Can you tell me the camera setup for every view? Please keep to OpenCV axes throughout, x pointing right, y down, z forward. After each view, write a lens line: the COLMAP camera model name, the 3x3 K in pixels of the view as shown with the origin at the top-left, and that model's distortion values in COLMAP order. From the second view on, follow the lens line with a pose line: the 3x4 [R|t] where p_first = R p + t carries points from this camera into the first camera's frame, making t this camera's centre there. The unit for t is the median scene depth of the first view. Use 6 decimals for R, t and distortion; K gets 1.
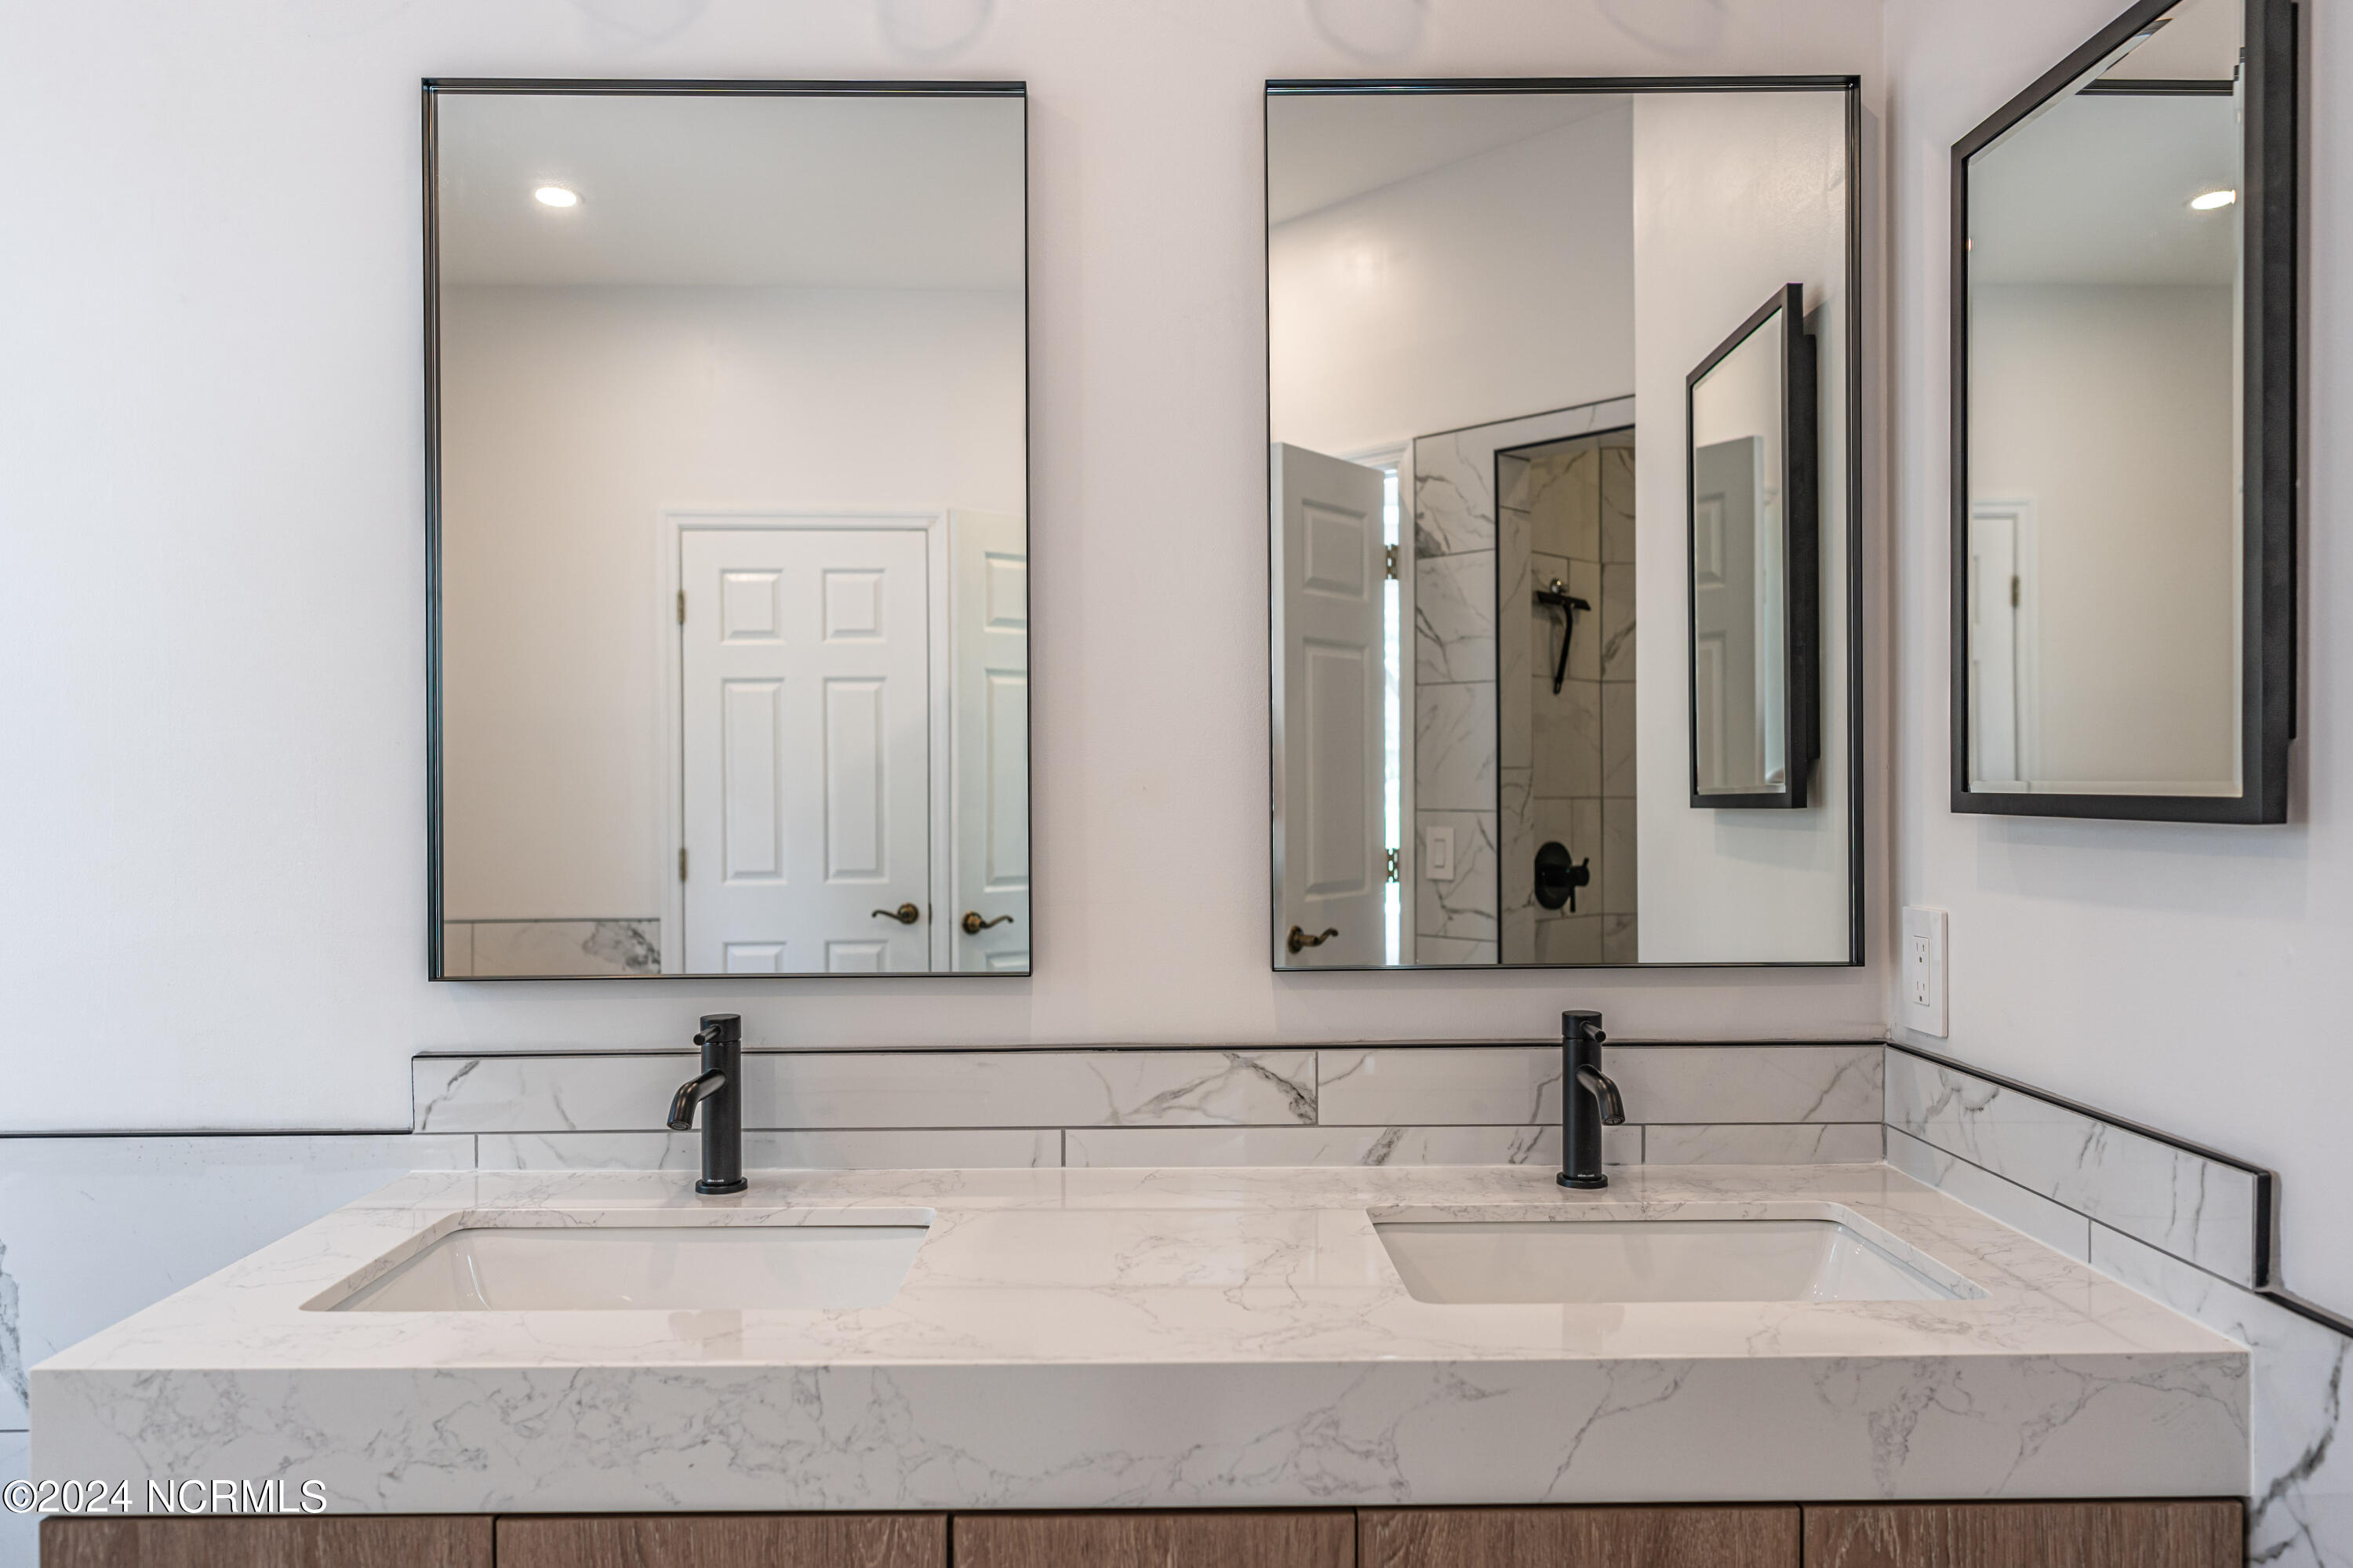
lens RADIAL K [[1565.2, 0, 1177.8], [0, 1565.2, 789.1], [0, 0, 1]] dist [-0.012663, 0.015329]
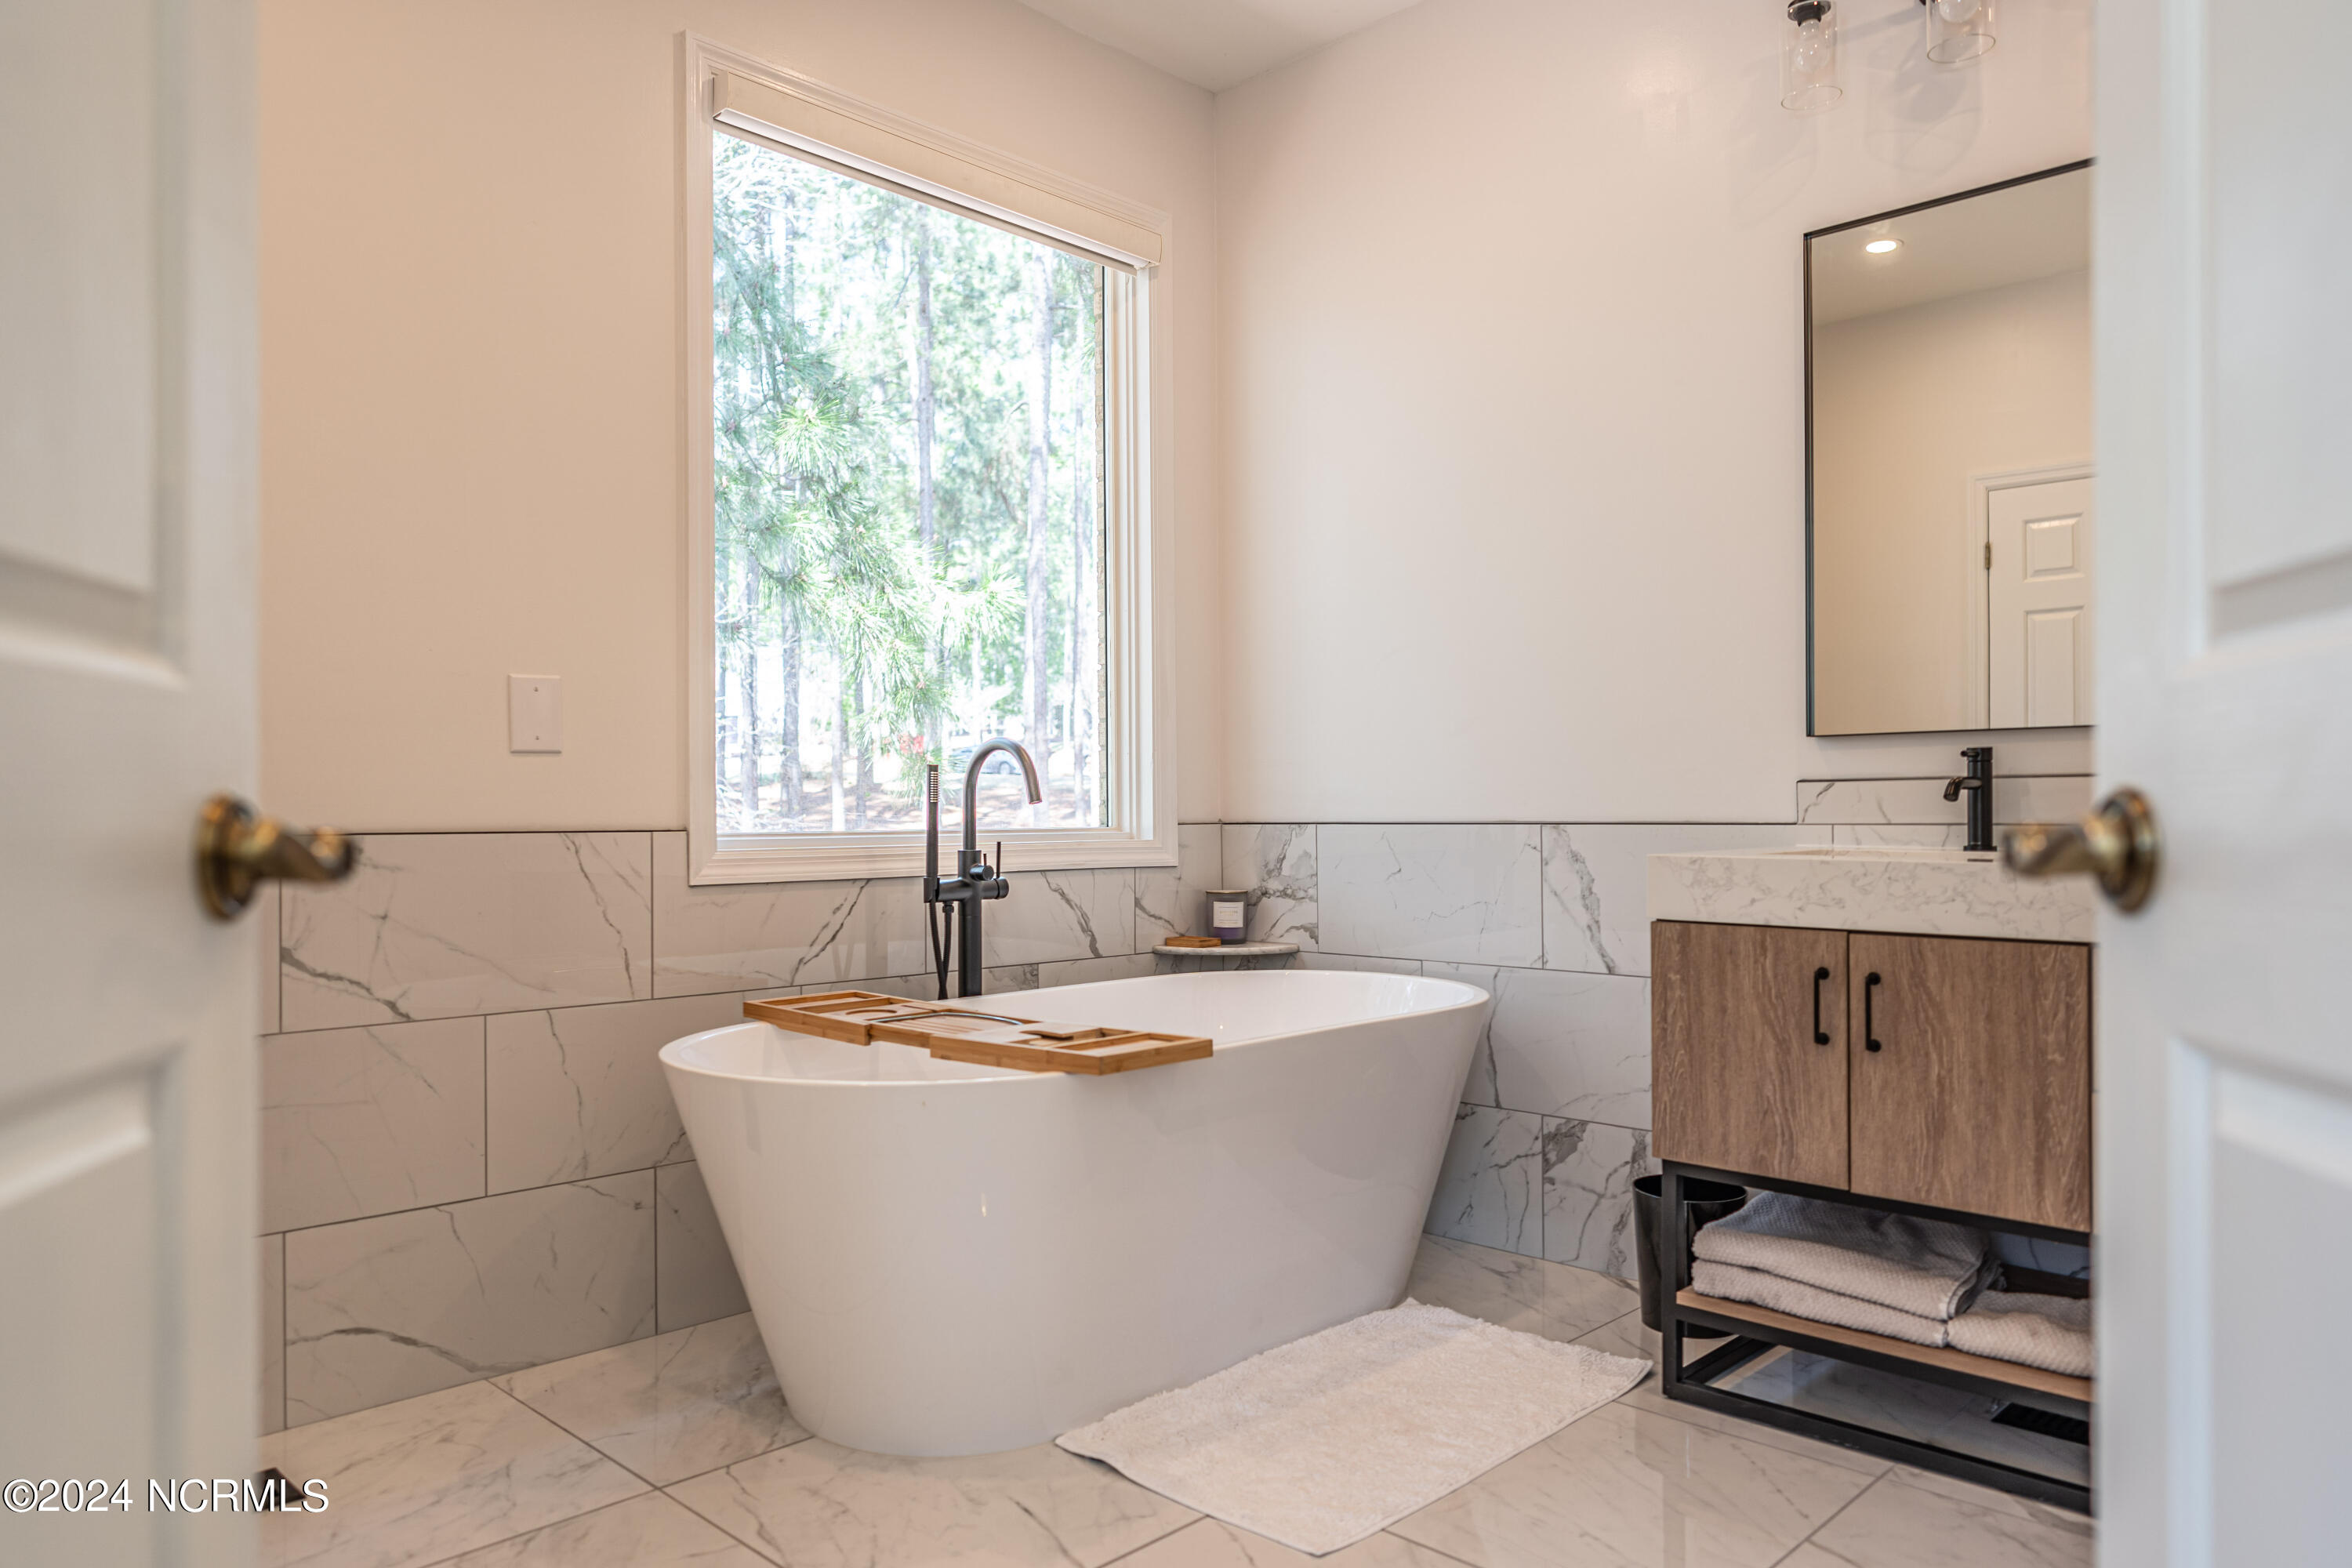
lens RADIAL K [[1564.5, 0, 1176.2], [0, 1564.5, 795.2], [0, 0, 1]] dist [-0.012663, 0.015329]
pose [[0.694065, -0.000008, -0.719912, 0.330823], [-0.003344, 0.999989, -0.003235, 0.217307], [0.719905, 0.004652, 0.694057, -0.821023]]
